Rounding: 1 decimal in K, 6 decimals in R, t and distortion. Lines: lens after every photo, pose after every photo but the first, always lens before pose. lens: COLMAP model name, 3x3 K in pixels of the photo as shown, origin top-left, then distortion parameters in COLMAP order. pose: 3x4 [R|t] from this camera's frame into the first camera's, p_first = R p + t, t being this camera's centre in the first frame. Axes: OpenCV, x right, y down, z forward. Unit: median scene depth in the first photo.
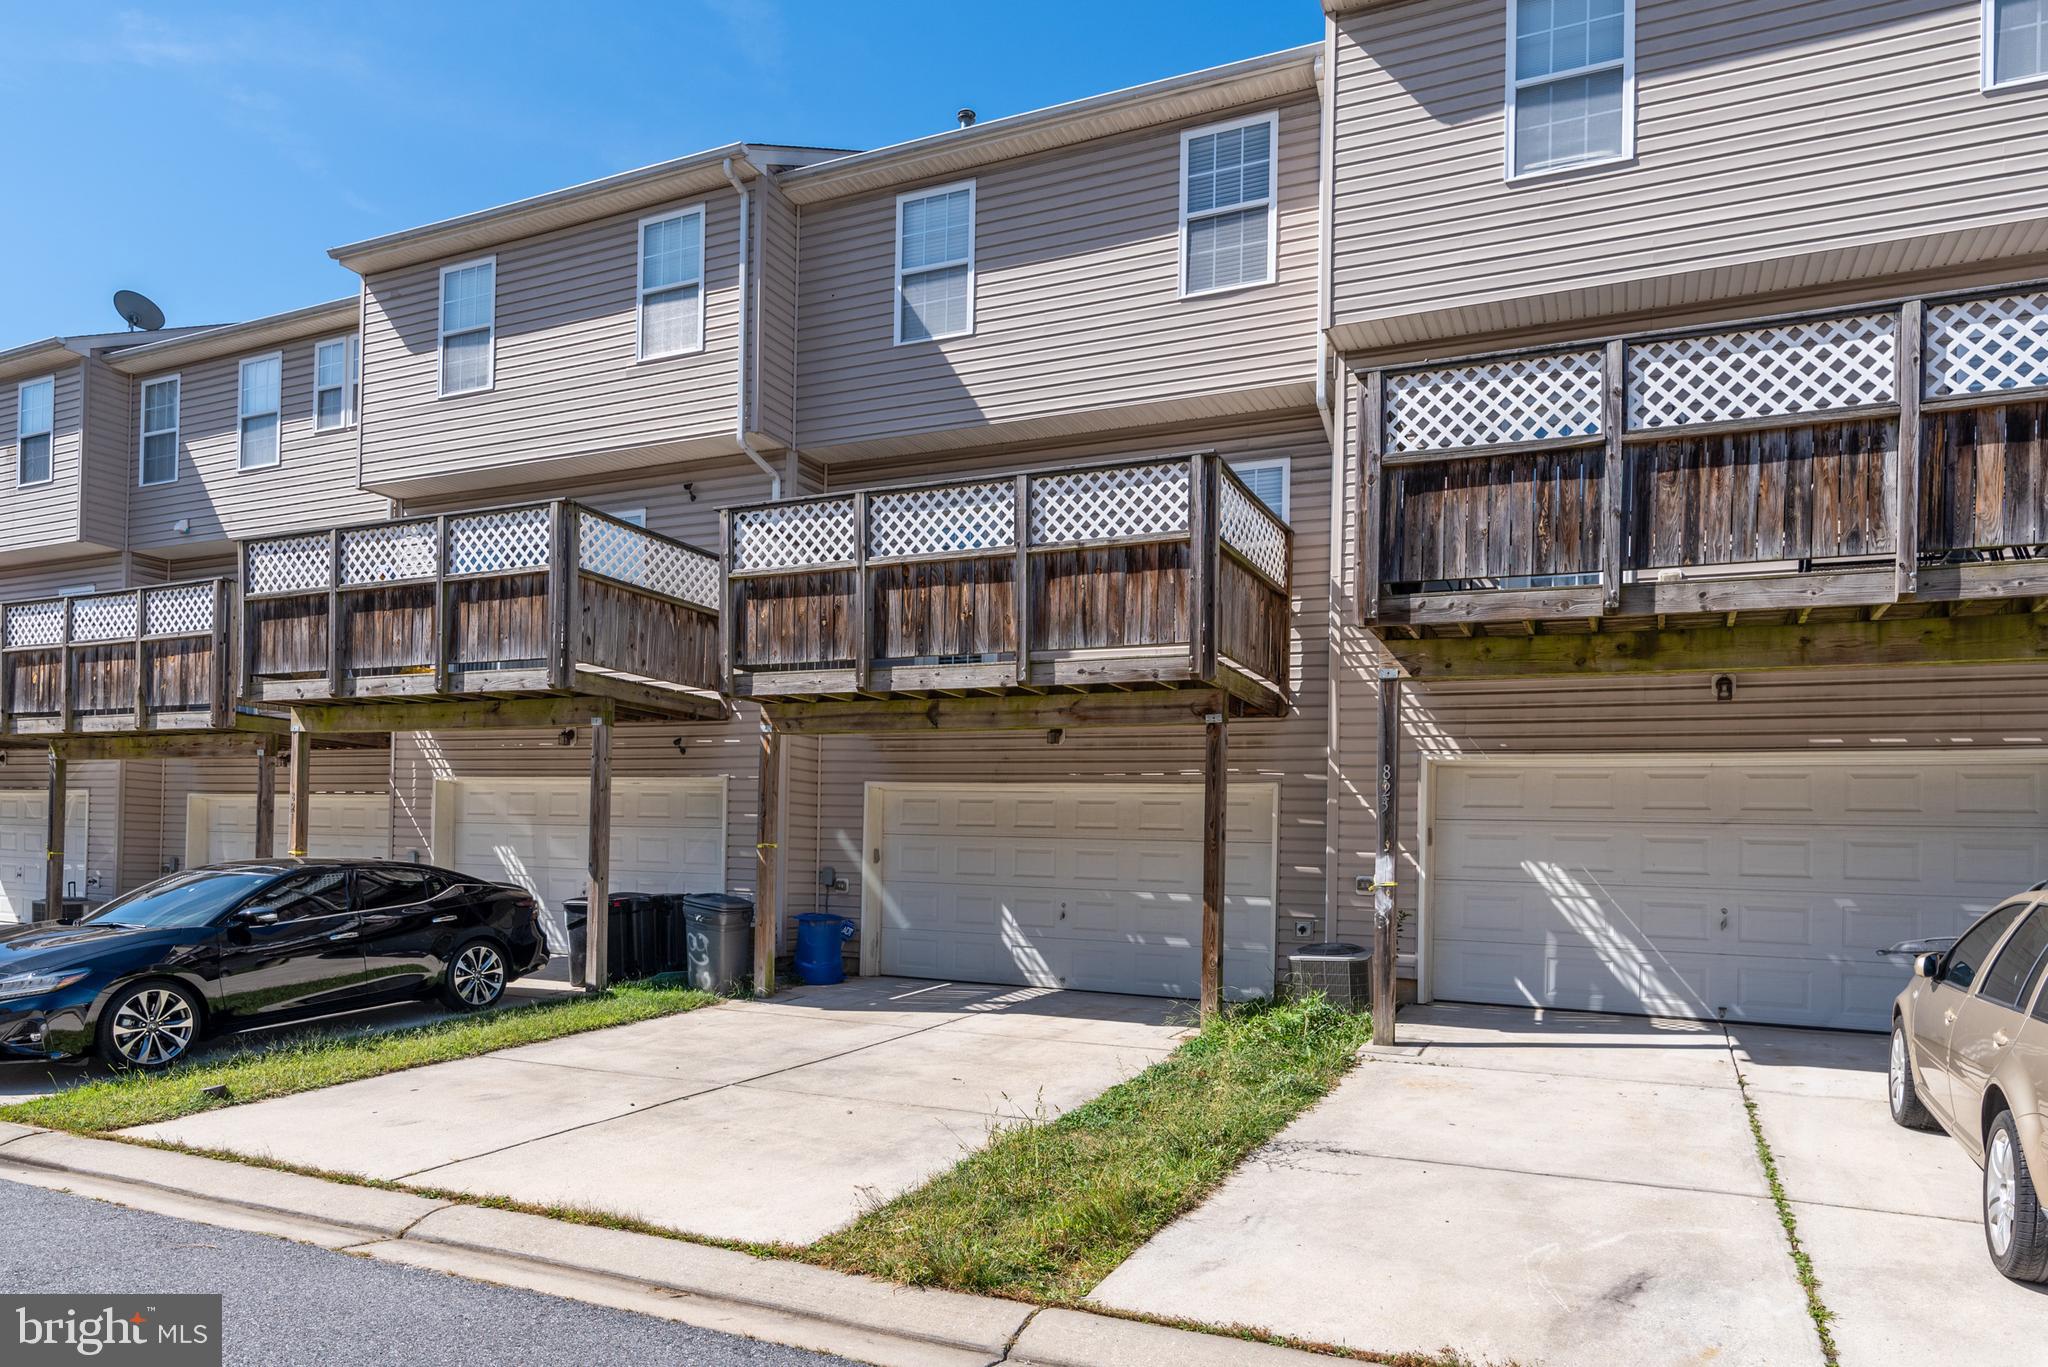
lens RADIAL K [[1232.3, 0, 1110.3], [0, 1232.3, 910.6], [0, 0, 1]] dist [0.002301, -0.001933]
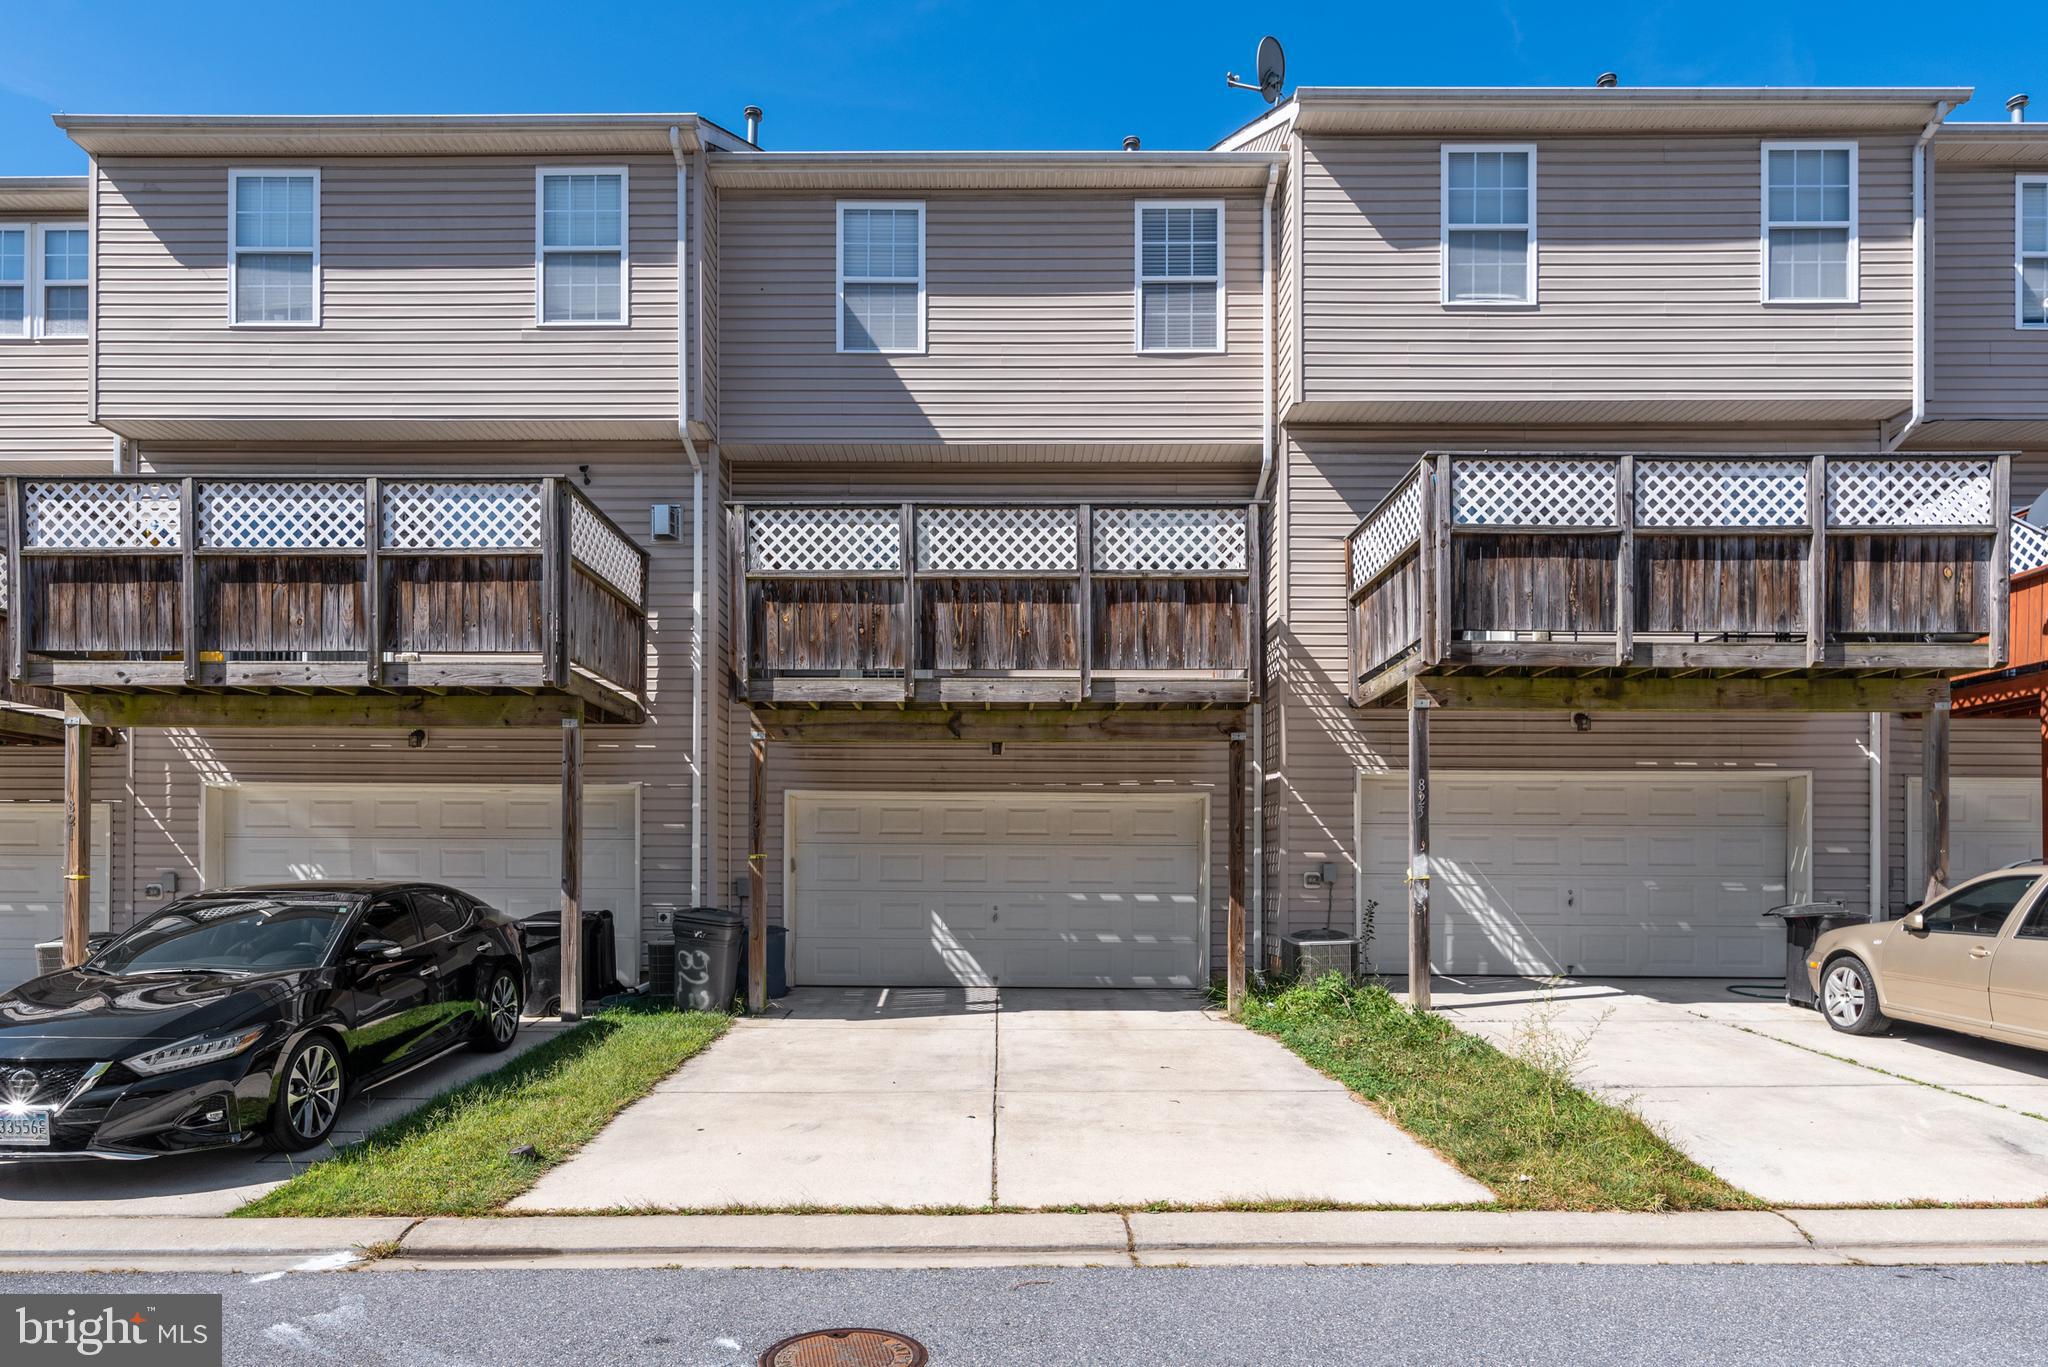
lens RADIAL K [[1176.7, 0, 1025.6], [0, 1176.7, 922.2], [0, 0, 1]] dist [0.001454, 0.000106]
pose [[0.917925, -0.040985, 0.394631, -0.507768], [0.037491, 0.999160, 0.016562, -0.009851], [-0.394978, -0.000408, 0.918690, 0.078614]]
